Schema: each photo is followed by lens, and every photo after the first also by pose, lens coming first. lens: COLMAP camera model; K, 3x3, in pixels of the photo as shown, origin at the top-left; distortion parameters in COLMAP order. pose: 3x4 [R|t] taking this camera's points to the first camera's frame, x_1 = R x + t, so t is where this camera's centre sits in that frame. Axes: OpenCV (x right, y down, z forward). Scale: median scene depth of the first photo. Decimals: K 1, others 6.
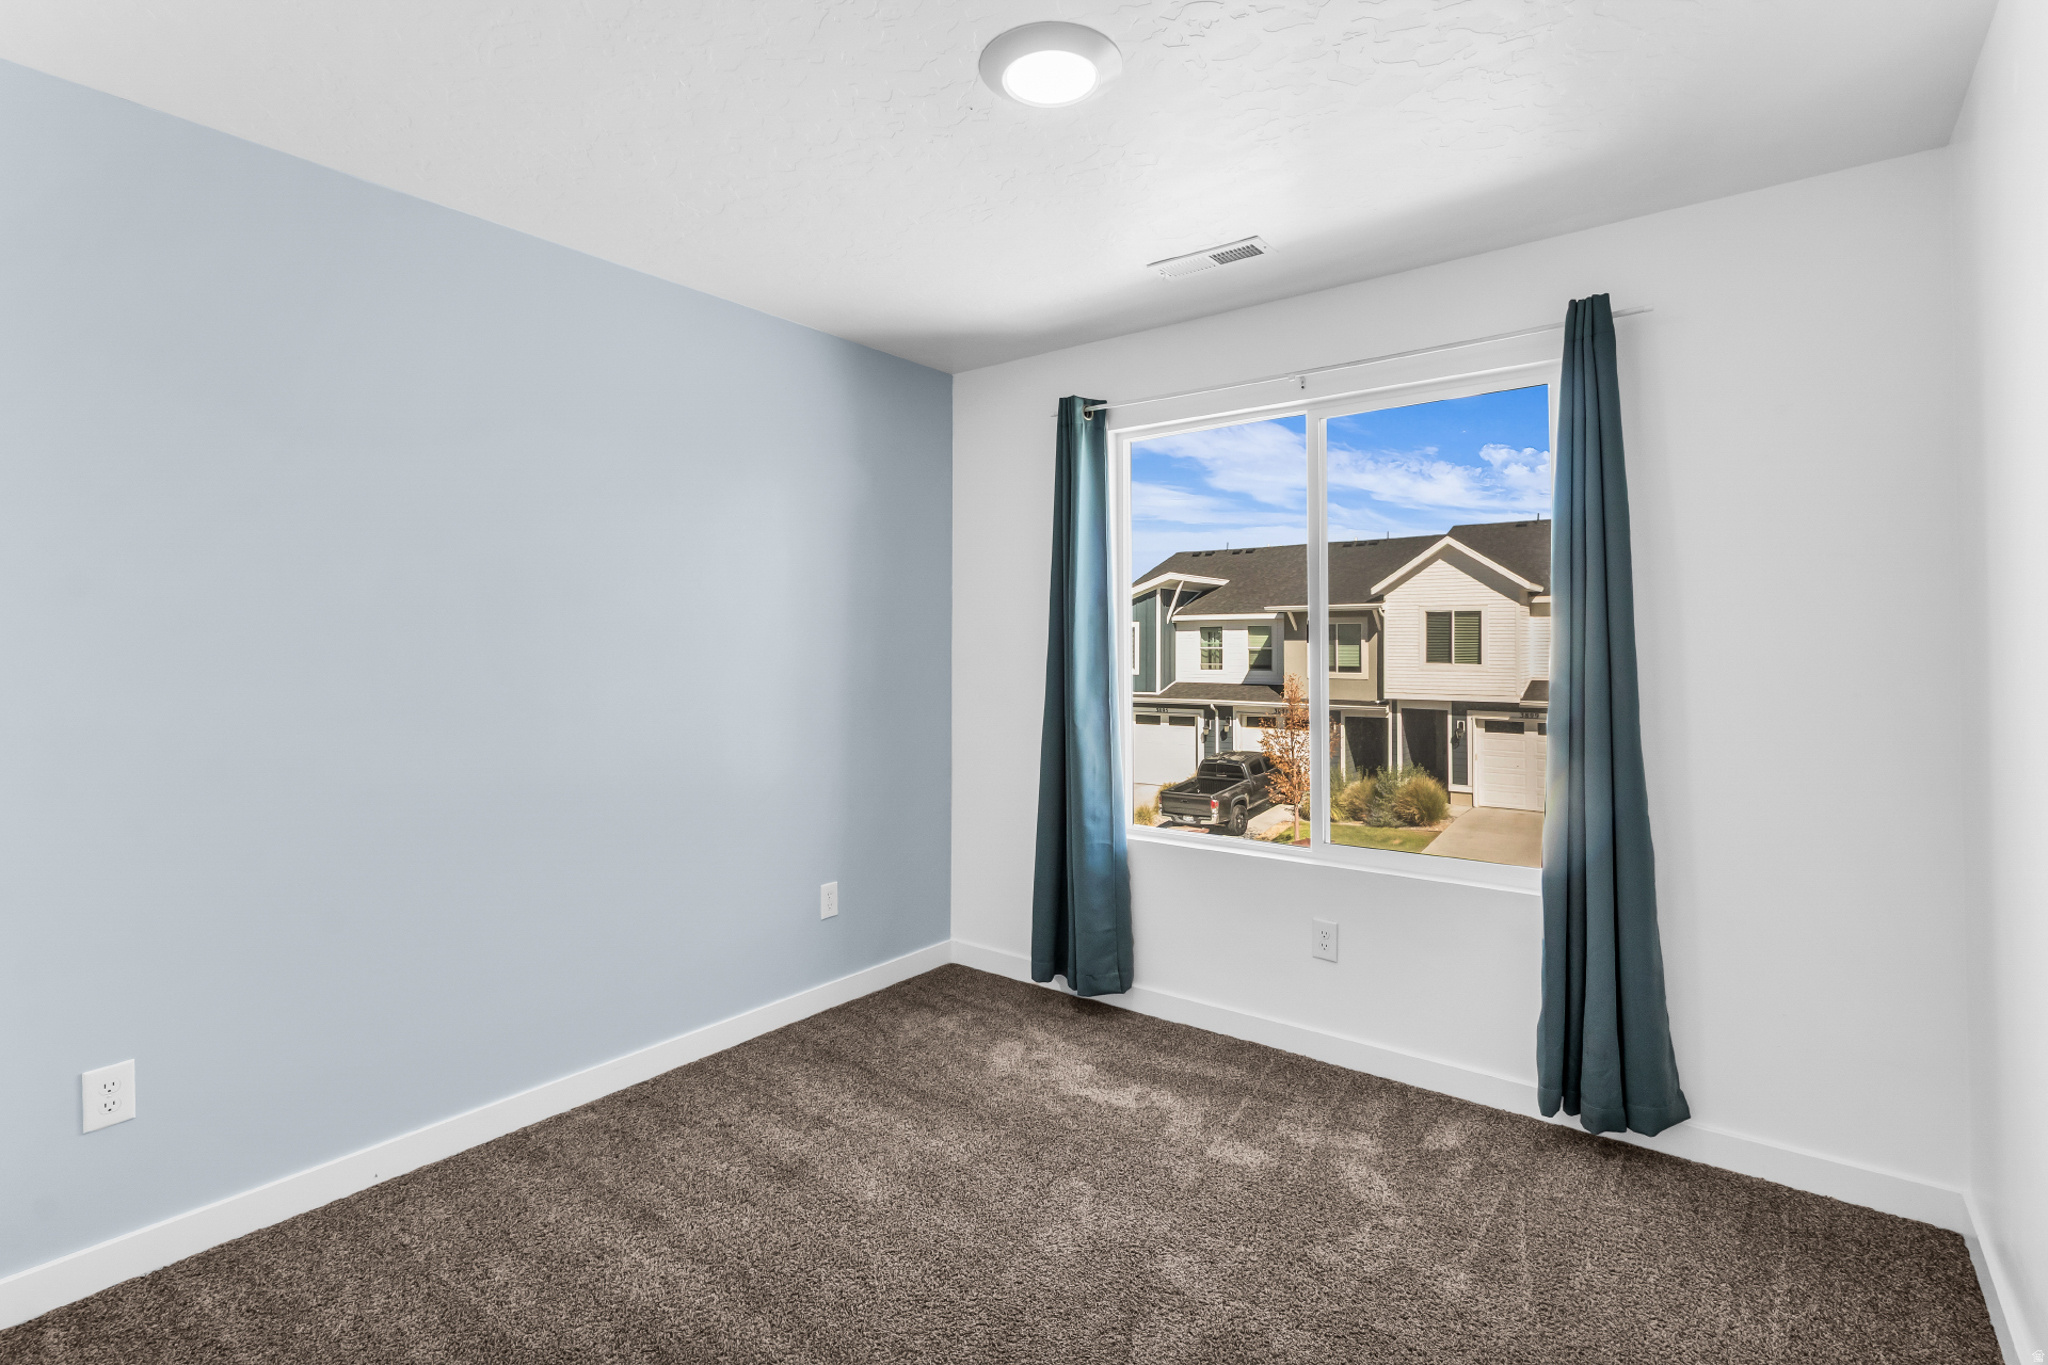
lens RADIAL K [[961.4, 0, 1024.0], [0, 961.4, 682.5], [0, 0, 1]] dist [0.002259, 0.000405]
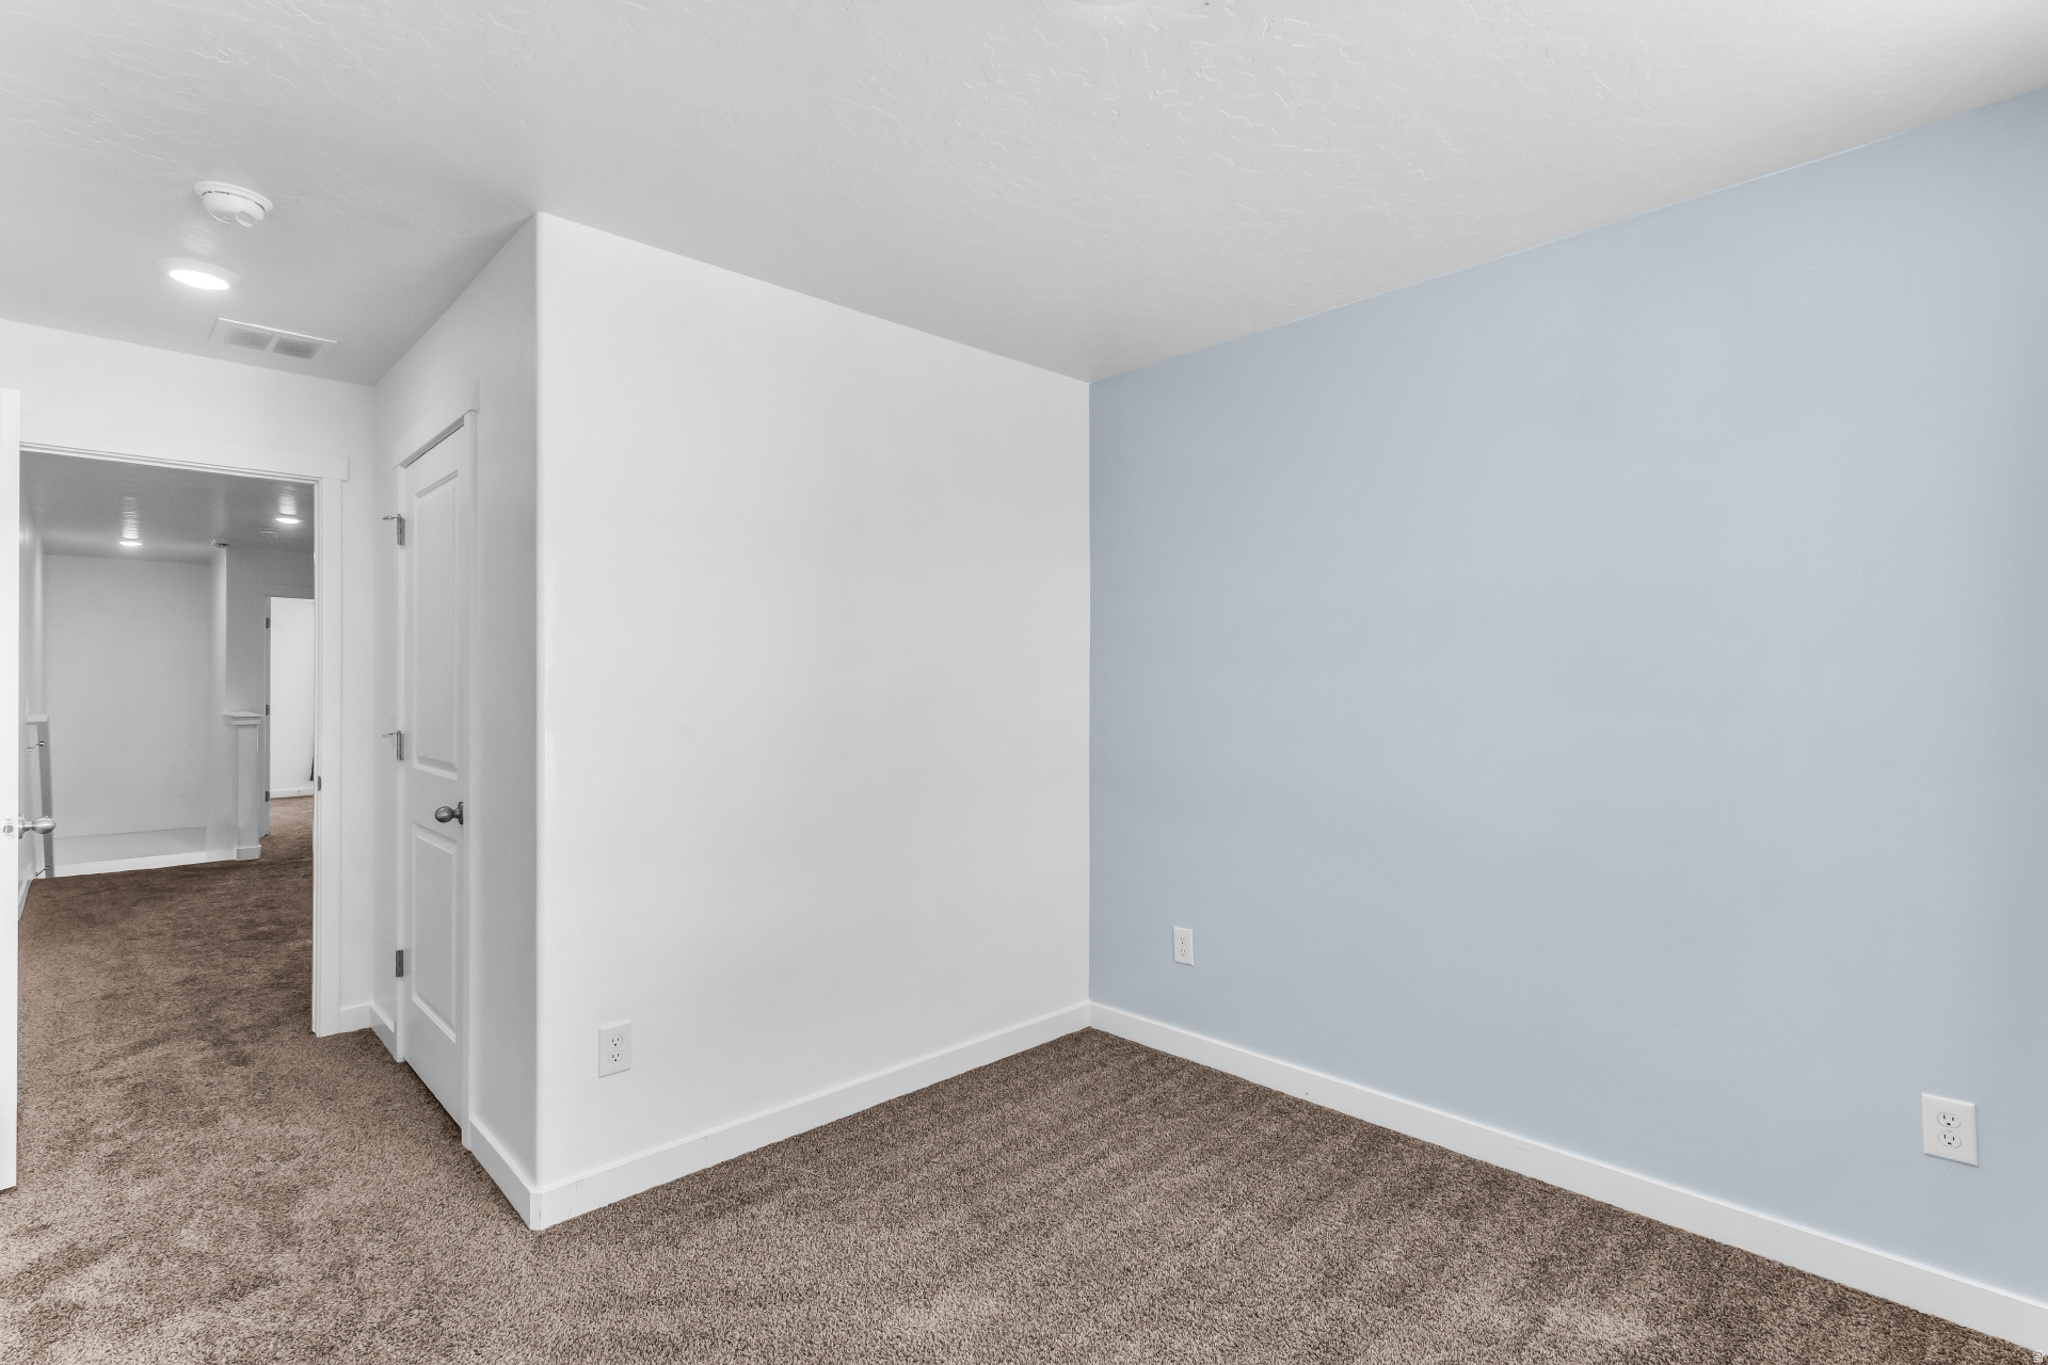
lens RADIAL K [[961.4, 0, 1024.0], [0, 961.4, 682.5], [0, 0, 1]] dist [0.002259, 0.000405]
pose [[-0.156341, 0.002982, -0.987699, 0.529964], [-0.025101, 0.999660, 0.006991, -0.032306], [0.987384, 0.025885, -0.156213, 0.647223]]
